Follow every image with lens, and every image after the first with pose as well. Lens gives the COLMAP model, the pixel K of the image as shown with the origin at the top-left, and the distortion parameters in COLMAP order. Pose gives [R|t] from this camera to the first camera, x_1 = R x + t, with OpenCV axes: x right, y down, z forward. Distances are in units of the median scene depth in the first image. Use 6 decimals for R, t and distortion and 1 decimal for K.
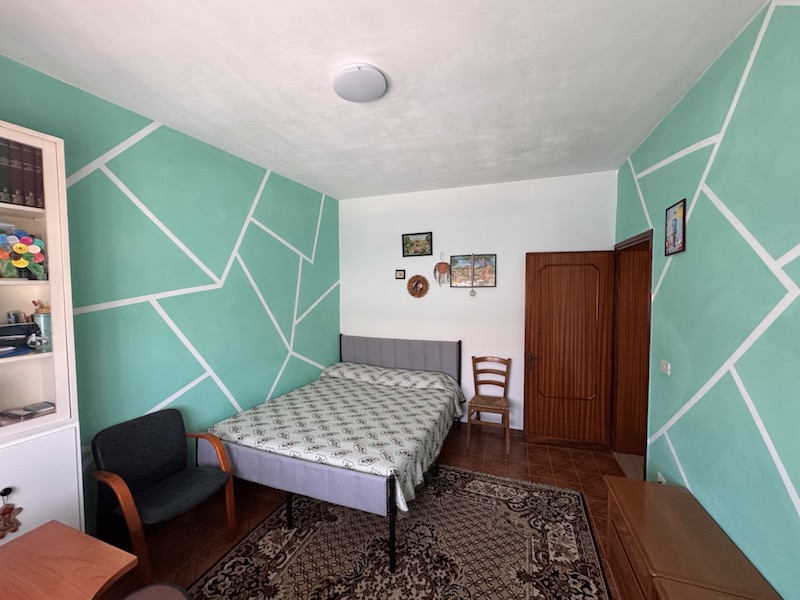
lens RADIAL K [[321.8, 0, 400.0], [0, 321.8, 300.2], [0, 0, 1]] dist [-0.004059, 0.000862]
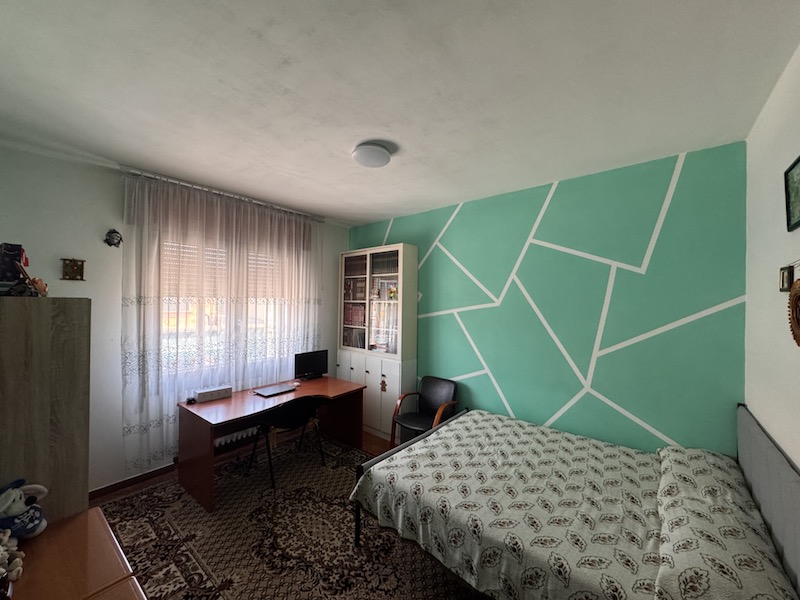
lens RADIAL K [[321.8, 0, 398.1], [0, 321.8, 300.9], [0, 0, 1]] dist [-0.004059, 0.000862]
pose [[-0.321689, -0.001021, -0.946845, 0.702168], [-0.049729, 0.998637, 0.015819, -0.055497], [0.945538, 0.052174, -0.321302, 0.987492]]
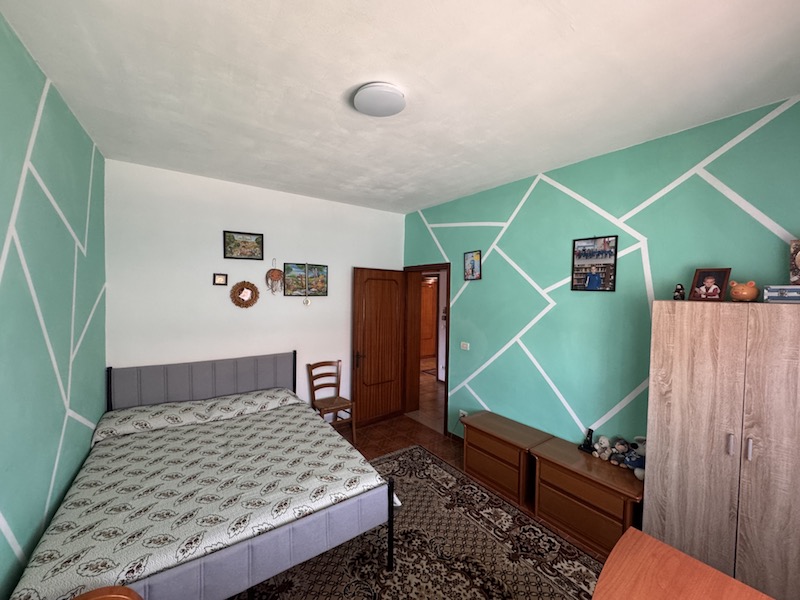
lens RADIAL K [[321.8, 0, 399.0], [0, 321.8, 300.1], [0, 0, 1]] dist [-0.004059, 0.000862]
pose [[0.565638, -0.009375, 0.824600, -0.583739], [0.016138, 0.999870, 0.000298, -0.030377], [-0.824496, 0.013139, 0.565716, 0.245207]]
